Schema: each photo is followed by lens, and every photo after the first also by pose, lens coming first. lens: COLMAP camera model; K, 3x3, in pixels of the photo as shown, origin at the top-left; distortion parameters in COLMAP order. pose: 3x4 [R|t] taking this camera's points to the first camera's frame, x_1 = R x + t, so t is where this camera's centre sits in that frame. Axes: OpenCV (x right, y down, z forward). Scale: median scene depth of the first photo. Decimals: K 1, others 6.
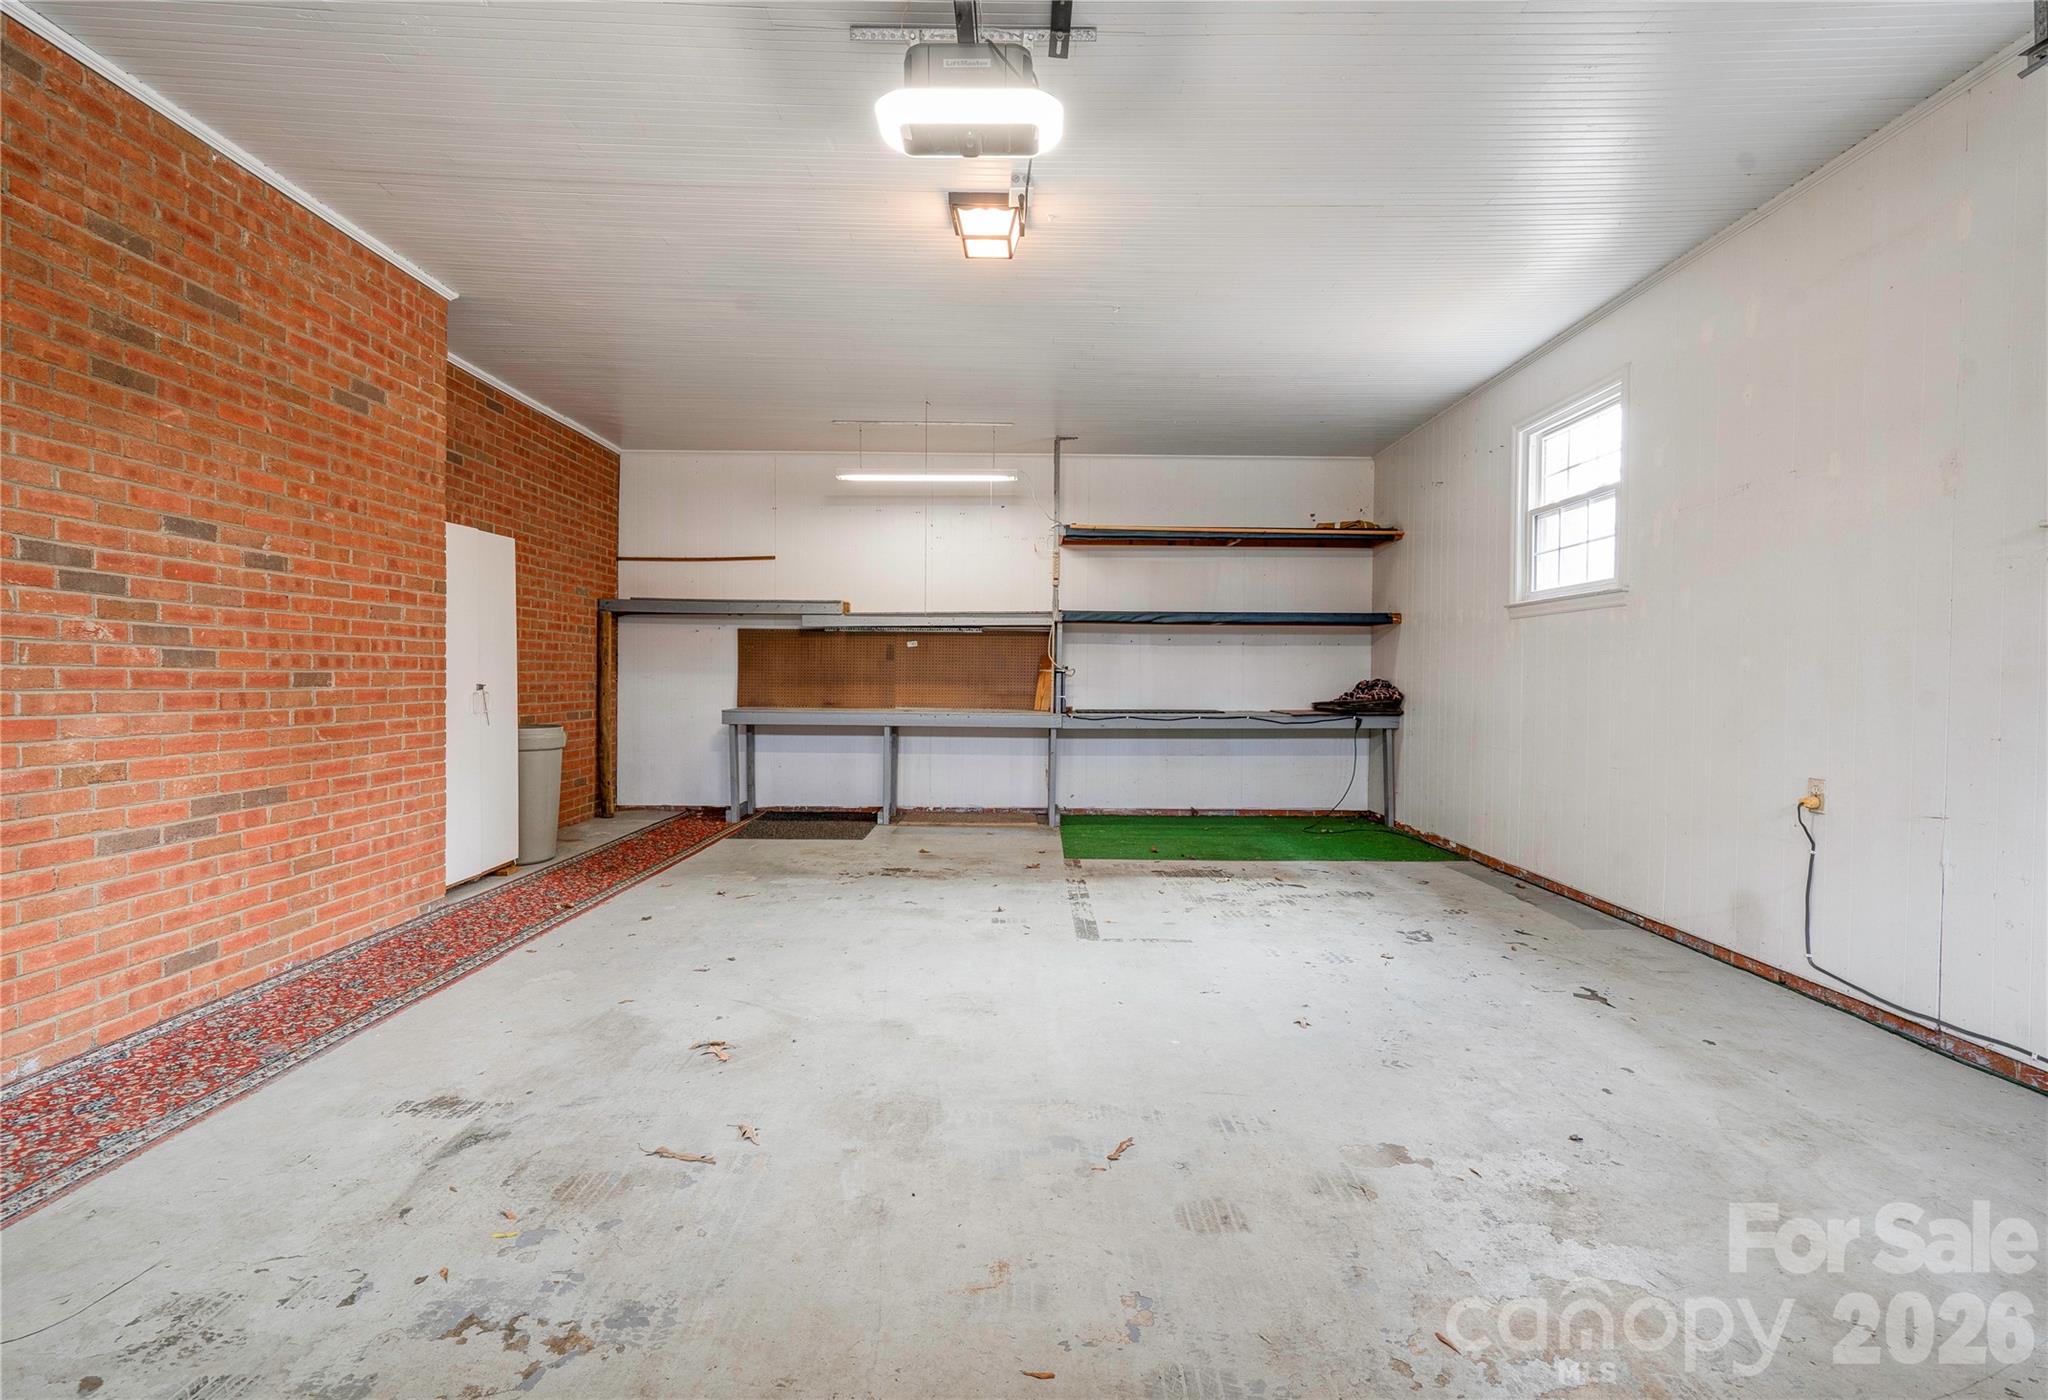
lens RADIAL K [[972.8, 0, 1021.4], [0, 972.8, 701.9], [0, 0, 1]] dist [-0.001658, -0.000141]
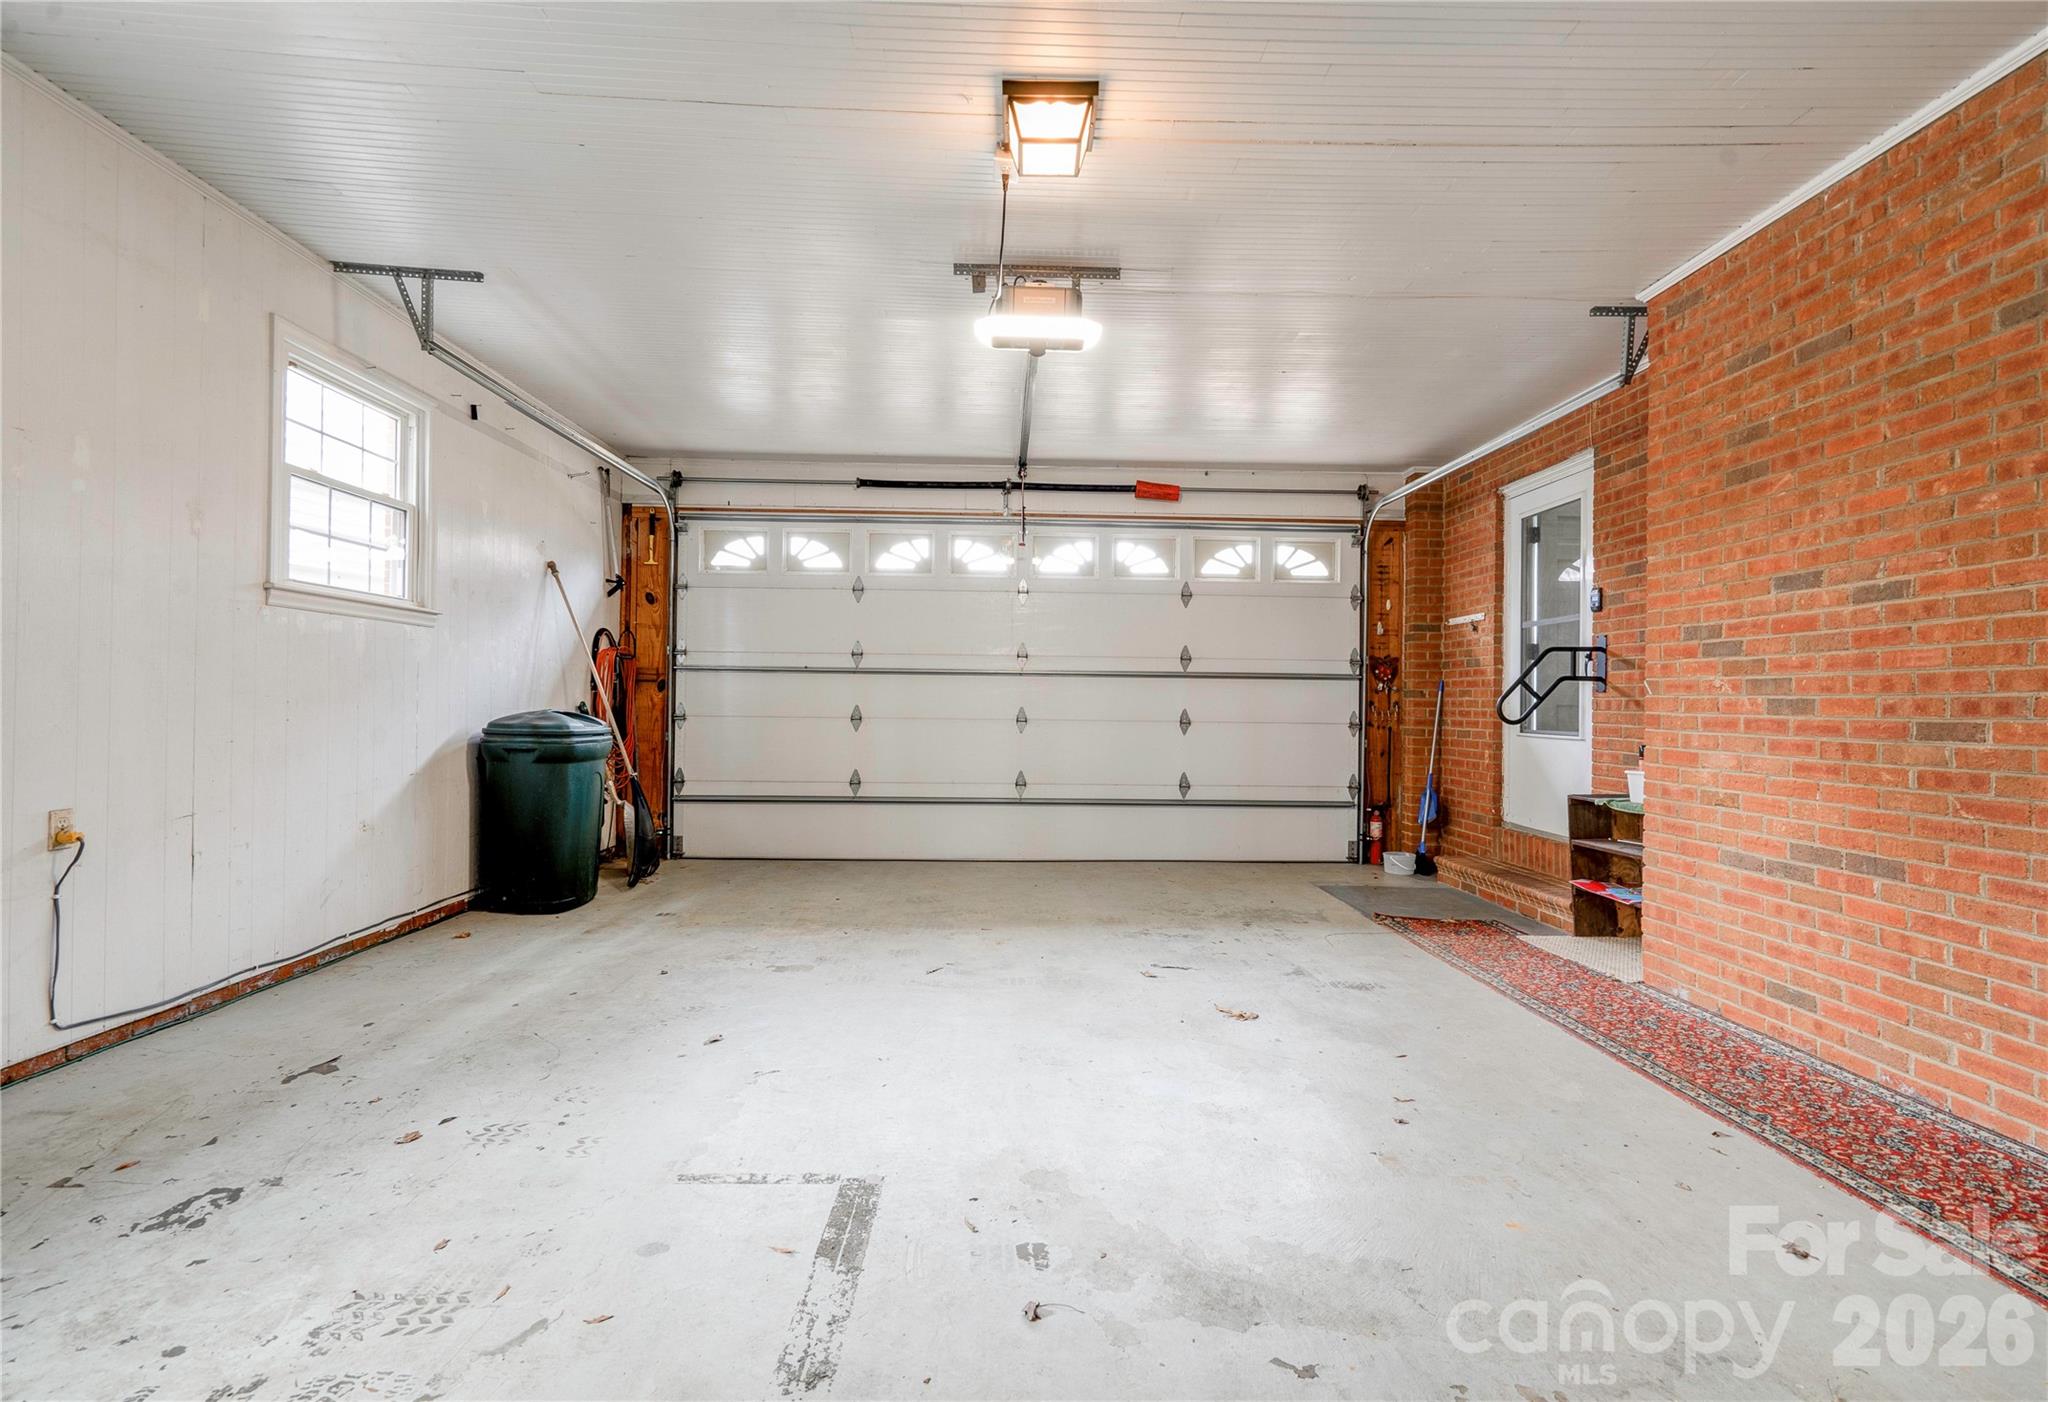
lens RADIAL K [[972.8, 0, 1035.5], [0, 972.8, 700.4], [0, 0, 1]] dist [-0.001658, -0.000141]
pose [[-0.999130, -0.020032, -0.036592, -0.004788], [-0.020816, 0.999559, 0.021169, -0.054642], [0.036151, 0.021913, -0.999106, 1.947262]]
